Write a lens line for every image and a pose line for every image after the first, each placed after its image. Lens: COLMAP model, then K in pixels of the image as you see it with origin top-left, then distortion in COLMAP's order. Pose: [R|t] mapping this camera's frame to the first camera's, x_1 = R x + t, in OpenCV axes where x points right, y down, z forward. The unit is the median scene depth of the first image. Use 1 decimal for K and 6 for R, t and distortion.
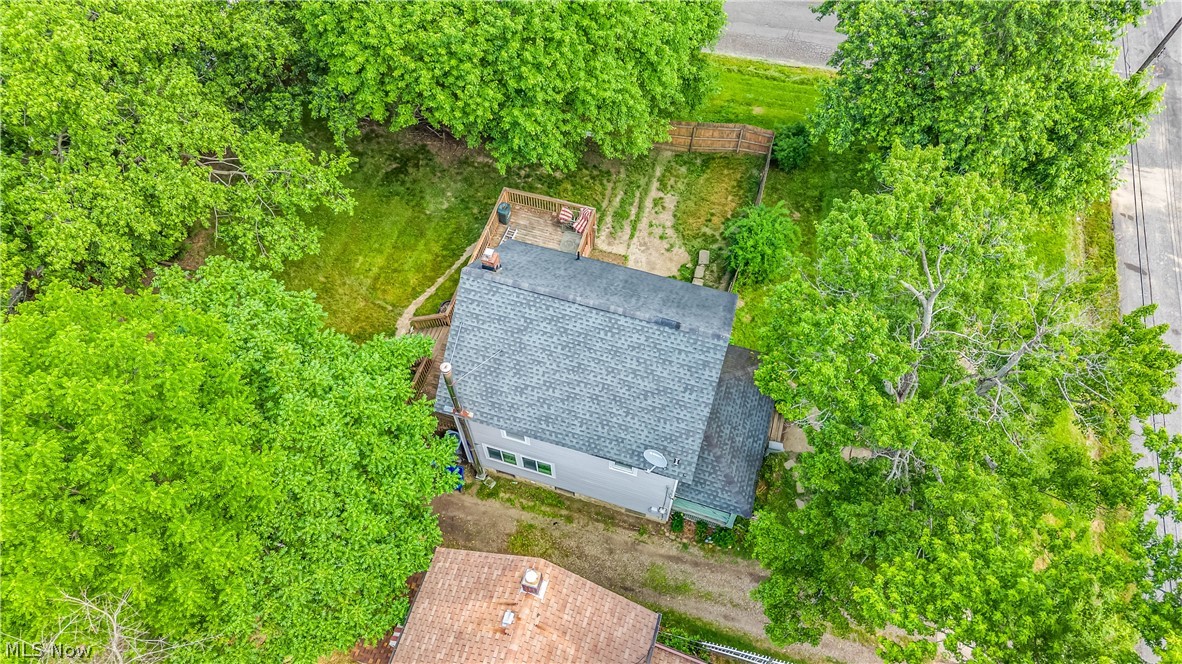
lens RADIAL K [[801.8, 0, 591.0], [0, 801.8, 332.0], [0, 0, 1]] dist [0.060716, -0.069979]
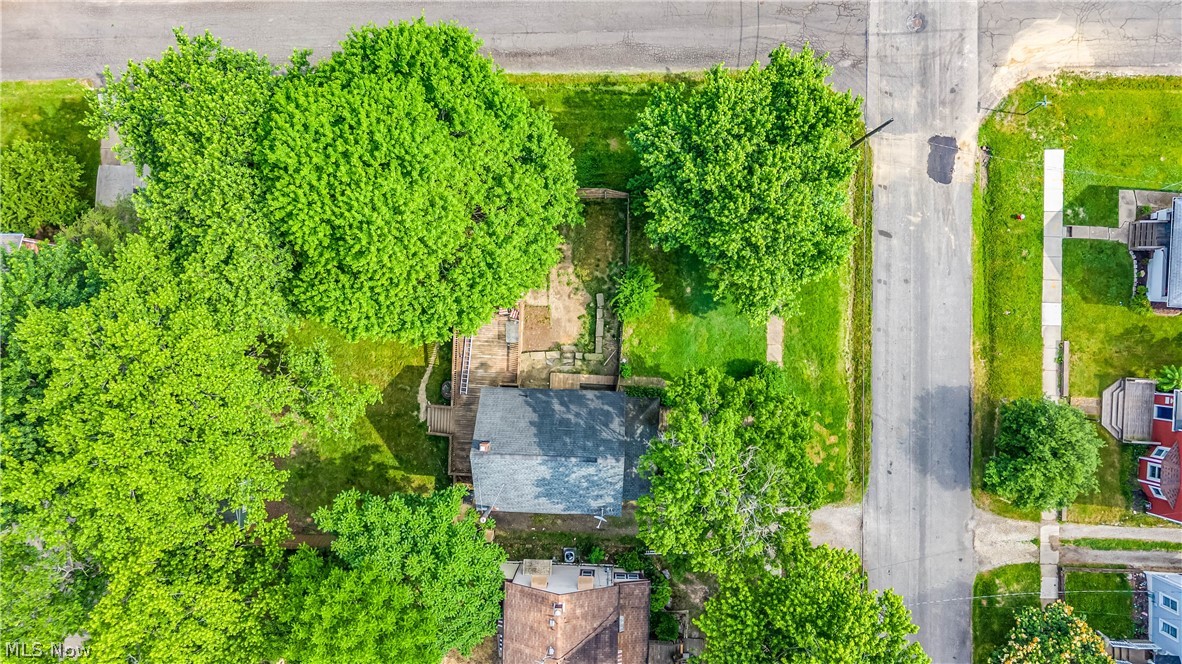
lens RADIAL K [[801.8, 0, 591.0], [0, 801.8, 332.0], [0, 0, 1]] dist [0.060716, -0.069979]
pose [[0.965638, -0.258382, -0.027960, 0.145268], [0.235674, 0.825231, 0.513275, -0.774096], [-0.109548, -0.502227, 0.857769, -0.274135]]
